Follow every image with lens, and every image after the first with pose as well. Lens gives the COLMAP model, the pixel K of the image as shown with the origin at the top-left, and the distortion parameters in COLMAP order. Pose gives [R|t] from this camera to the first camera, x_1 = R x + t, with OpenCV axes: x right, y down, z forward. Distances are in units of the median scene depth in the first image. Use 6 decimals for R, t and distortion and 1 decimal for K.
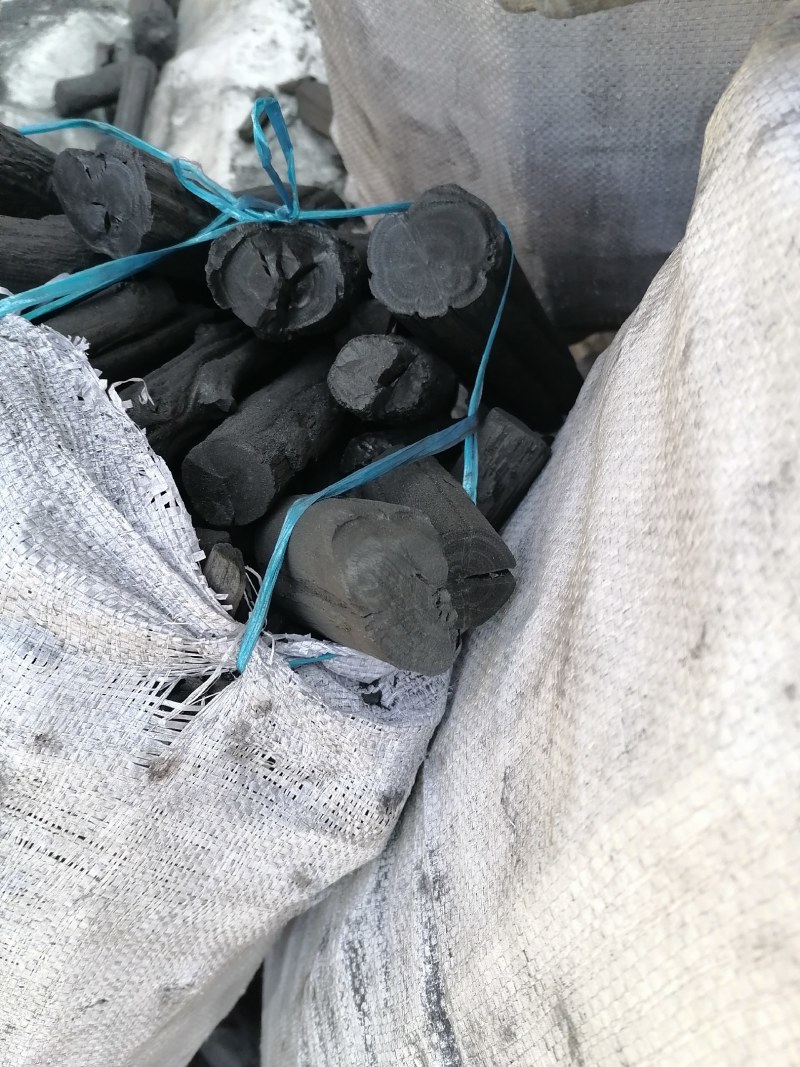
lens RADIAL K [[822.2, 0, 400.0], [0, 822.2, 533.5], [0, 0, 1]] dist [0.058092, -0.125990]
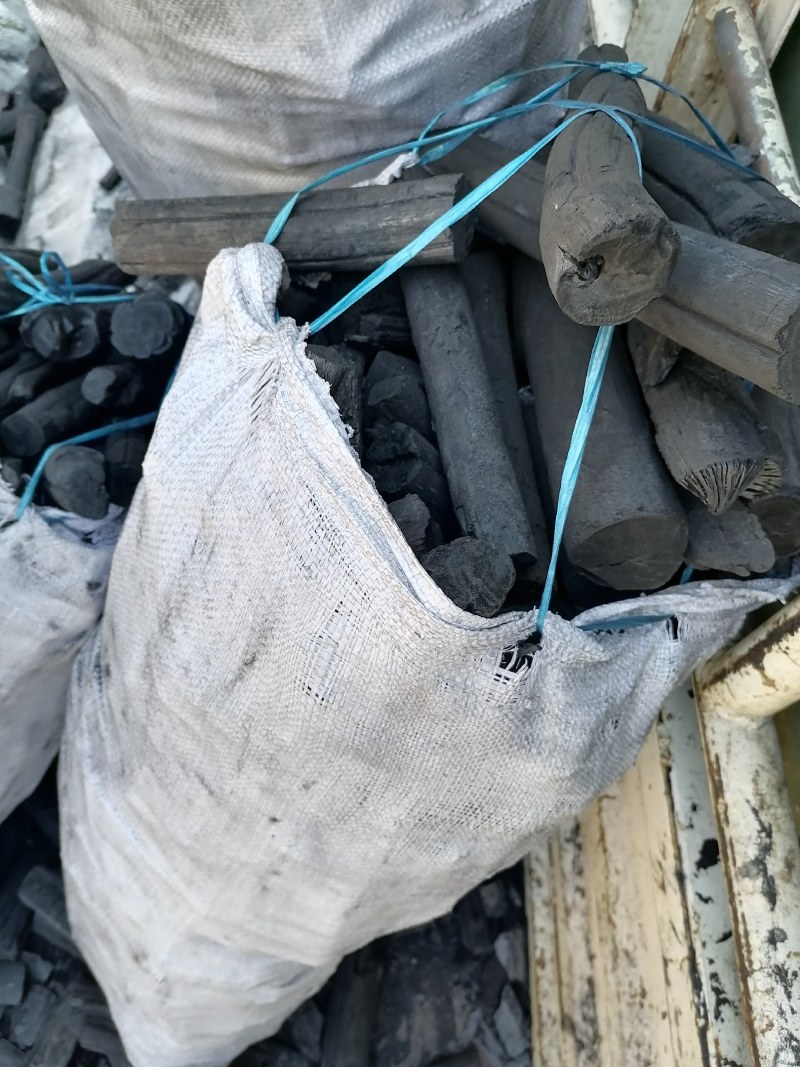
lens RADIAL K [[813.2, 0, 407.5], [0, 813.2, 525.5], [0, 0, 1]] dist [0.073646, -0.128660]
pose [[0.994224, 0.042502, 0.098553, 0.516398], [-0.045037, 0.998705, 0.023647, 0.065971], [-0.097420, -0.027949, 0.994851, -1.071987]]
